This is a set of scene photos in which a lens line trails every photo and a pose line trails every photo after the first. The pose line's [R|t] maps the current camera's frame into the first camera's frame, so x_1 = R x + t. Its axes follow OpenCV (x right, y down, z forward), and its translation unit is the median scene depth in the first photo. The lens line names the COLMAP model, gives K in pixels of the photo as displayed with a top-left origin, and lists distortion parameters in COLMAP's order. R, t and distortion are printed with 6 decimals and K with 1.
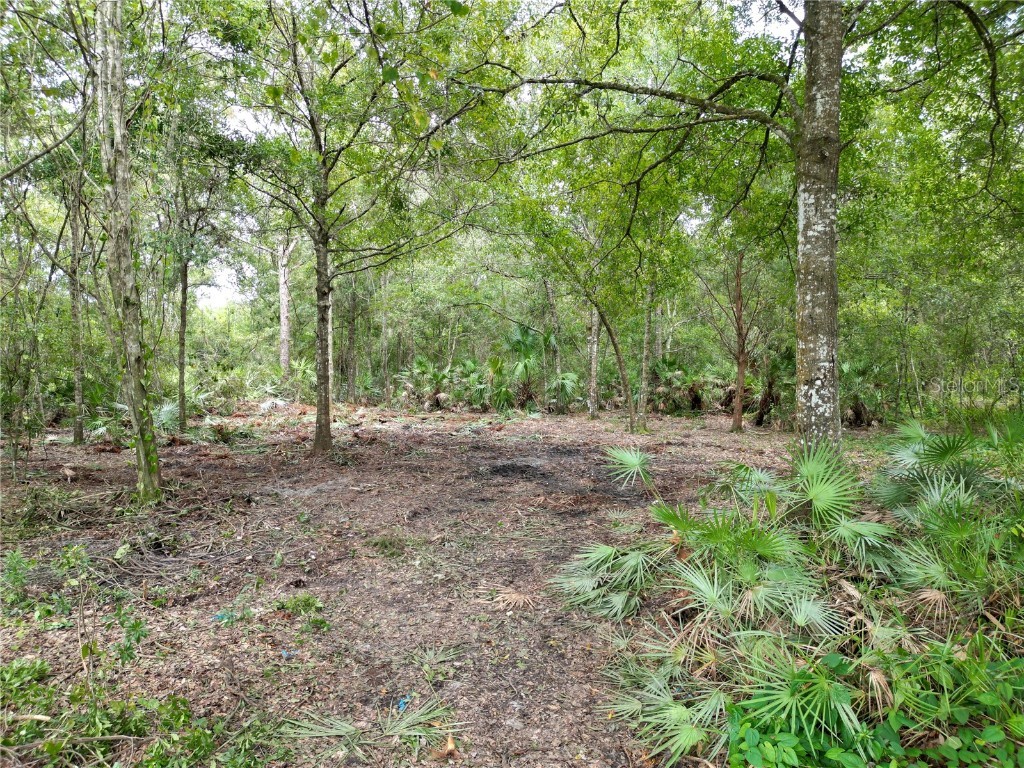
lens RADIAL K [[708.8, 0, 511.6], [0, 708.8, 389.8], [0, 0, 1]] dist [0.010349, -0.006938]
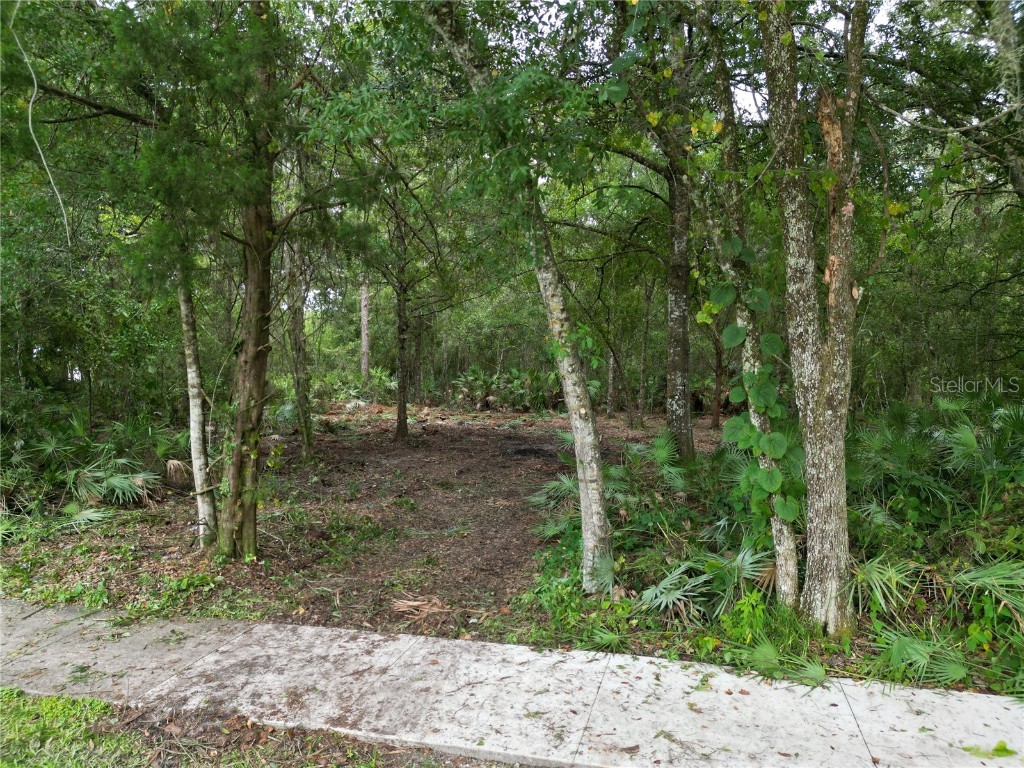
lens RADIAL K [[708.8, 0, 510.9], [0, 708.8, 383.4], [0, 0, 1]] dist [0.010349, -0.006938]
pose [[0.996359, 0.003021, -0.085202, 0.049760], [-0.003747, 0.999958, -0.008362, -0.009041], [0.085174, 0.008650, 0.996329, -0.267354]]
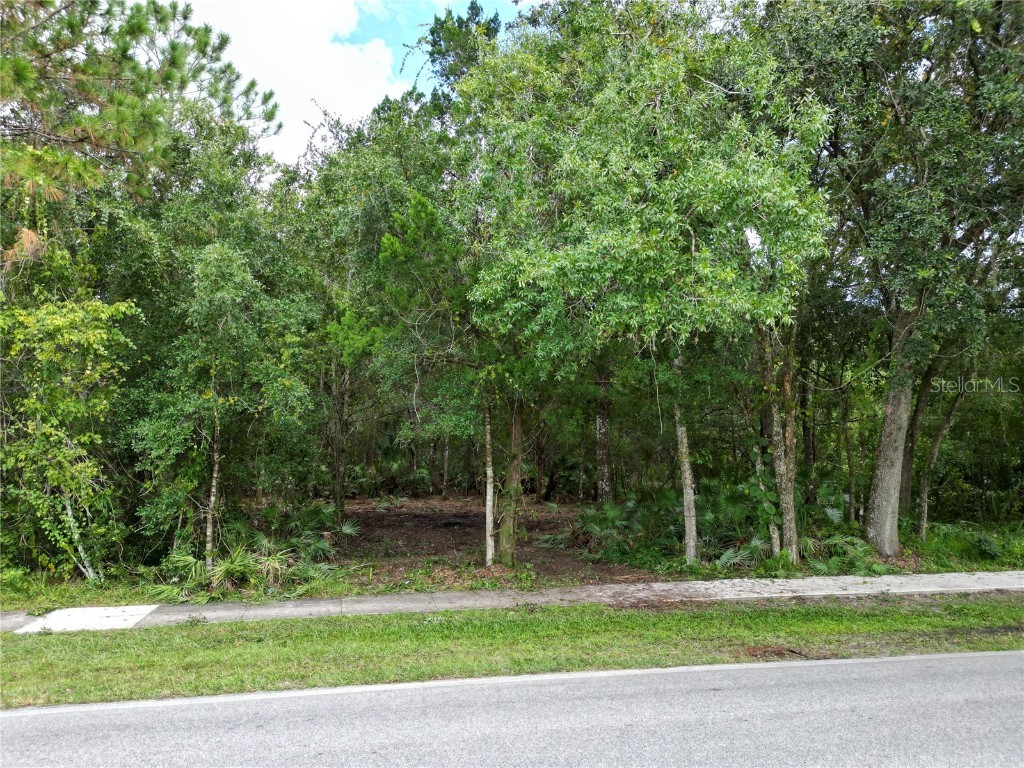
lens RADIAL K [[708.8, 0, 510.9], [0, 708.8, 383.1], [0, 0, 1]] dist [0.010349, -0.006938]
pose [[0.930513, 0.037982, 0.364285, -0.334275], [0.009500, 0.991771, -0.127674, -0.012466], [-0.366137, 0.122263, 0.922494, -0.536511]]
